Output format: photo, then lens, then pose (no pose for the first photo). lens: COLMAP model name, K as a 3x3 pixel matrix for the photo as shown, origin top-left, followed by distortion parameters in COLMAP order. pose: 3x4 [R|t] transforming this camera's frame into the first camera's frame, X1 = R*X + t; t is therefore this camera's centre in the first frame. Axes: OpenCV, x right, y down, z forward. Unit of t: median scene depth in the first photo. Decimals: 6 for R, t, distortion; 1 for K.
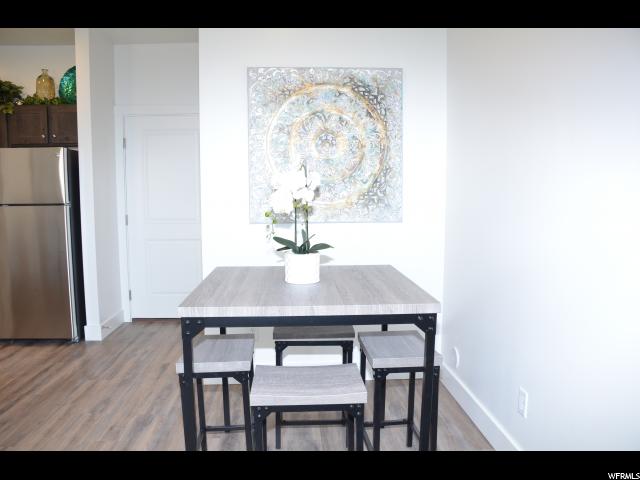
lens RADIAL K [[500.8, 0, 315.8], [0, 500.8, 242.9], [0, 0, 1]] dist [-0.145077, 0.105246]
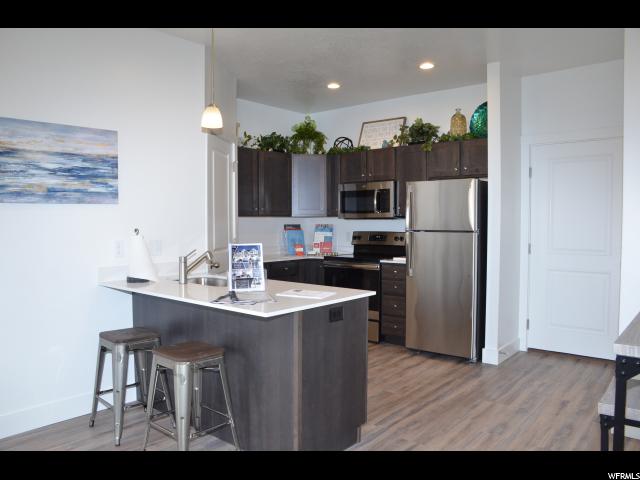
lens RADIAL K [[500.8, 0, 315.8], [0, 500.8, 242.9], [0, 0, 1]] dist [-0.145077, 0.105246]
pose [[0.732873, 0.031301, -0.679645, -0.036794], [-0.070620, 0.997045, -0.030232, 0.003013], [0.676690, 0.070153, 0.732918, -0.034118]]
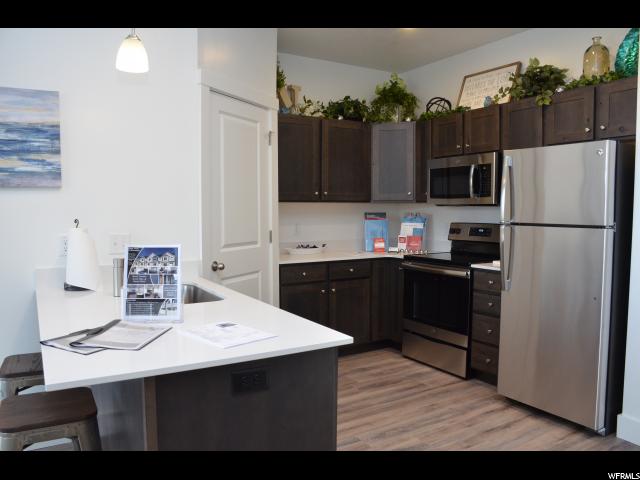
lens RADIAL K [[500.8, 0, 315.8], [0, 500.8, 242.9], [0, 0, 1]] dist [-0.145077, 0.105246]
pose [[0.472442, 0.063300, -0.879086, -0.143804], [-0.091124, 0.995580, 0.022717, -0.040996], [0.876639, 0.069374, 0.476122, 0.385775]]
